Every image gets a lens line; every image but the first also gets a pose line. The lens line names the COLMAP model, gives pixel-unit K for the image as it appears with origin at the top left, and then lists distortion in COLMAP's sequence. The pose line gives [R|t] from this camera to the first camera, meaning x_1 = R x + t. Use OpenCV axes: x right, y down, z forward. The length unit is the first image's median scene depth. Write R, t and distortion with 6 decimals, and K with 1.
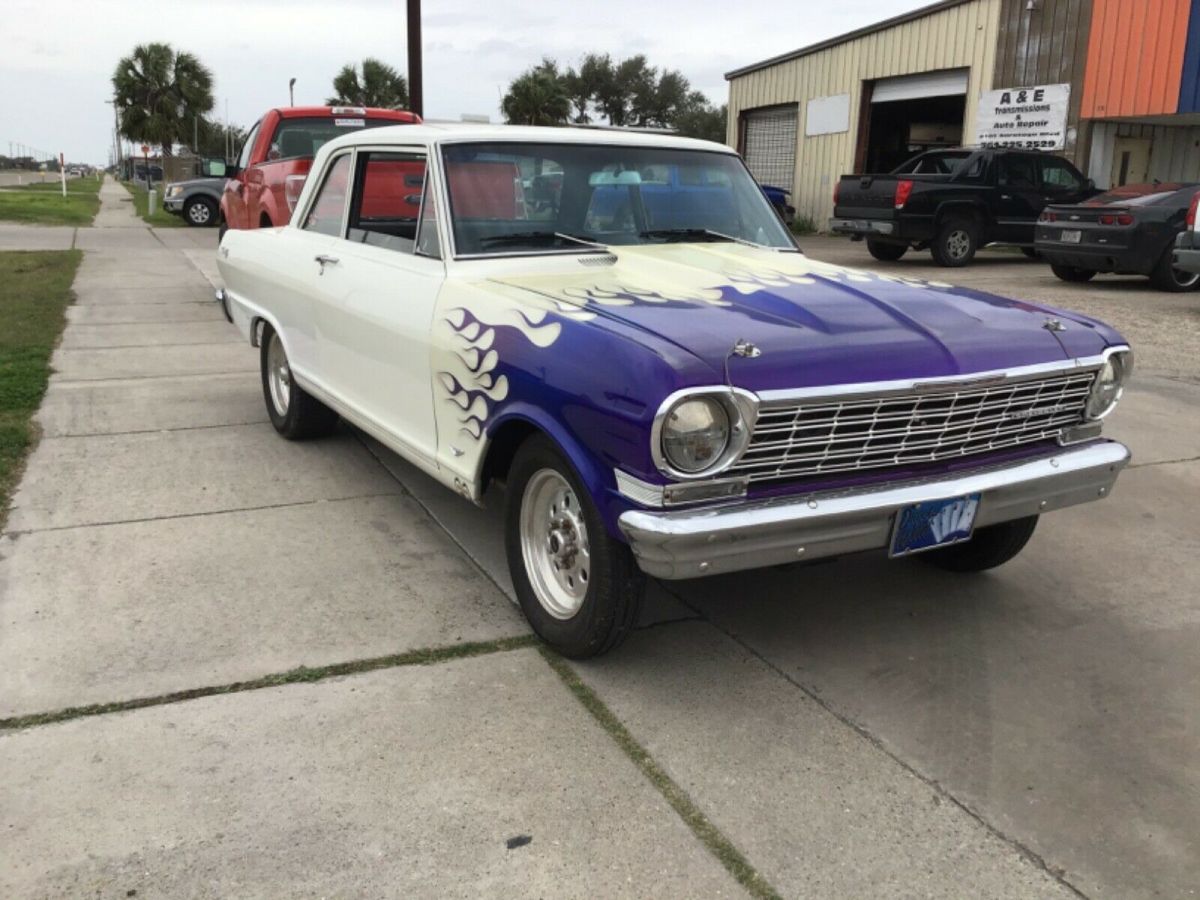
lens RADIAL K [[1074.2, 0, 605.2], [0, 1074.2, 447.1], [0, 0, 1]] dist [0.120824, -0.233578]
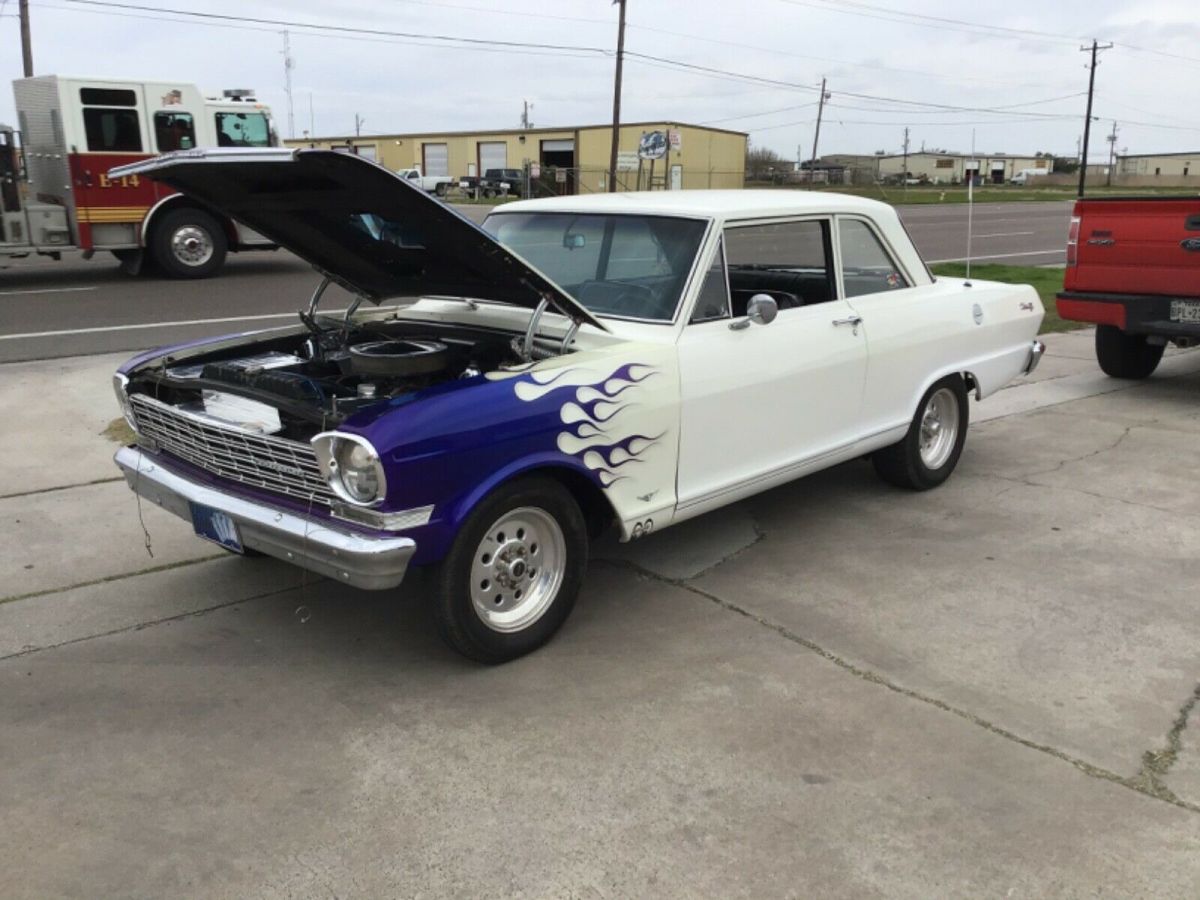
lens RADIAL K [[1076.9, 0, 600.0], [0, 1076.9, 450.0], [0, 0, 1]] dist [0.121618, -0.233826]
pose [[0.268054, 0.199128, -0.942600, 0.248310], [-0.216829, 0.965773, 0.142363, -0.044987], [0.938687, 0.166222, 0.302056, 0.158605]]
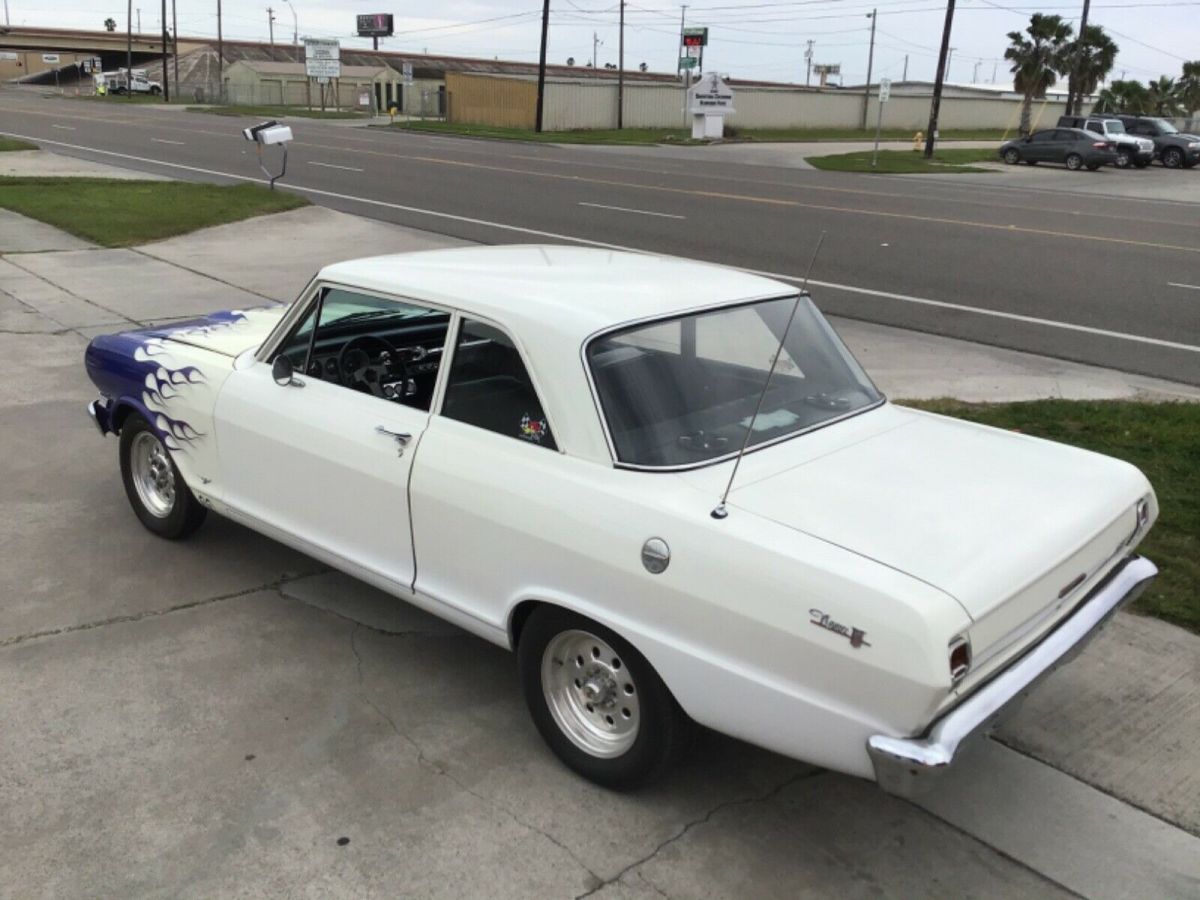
lens RADIAL K [[1079.6, 0, 605.8], [0, 1079.6, 448.6], [0, 0, 1]] dist [0.067152, -0.108065]
pose [[-0.949761, 0.024461, -0.312018, 0.044709], [-0.140808, 0.856951, 0.495791, -0.155408], [0.279512, 0.514818, -0.810454, 0.463002]]
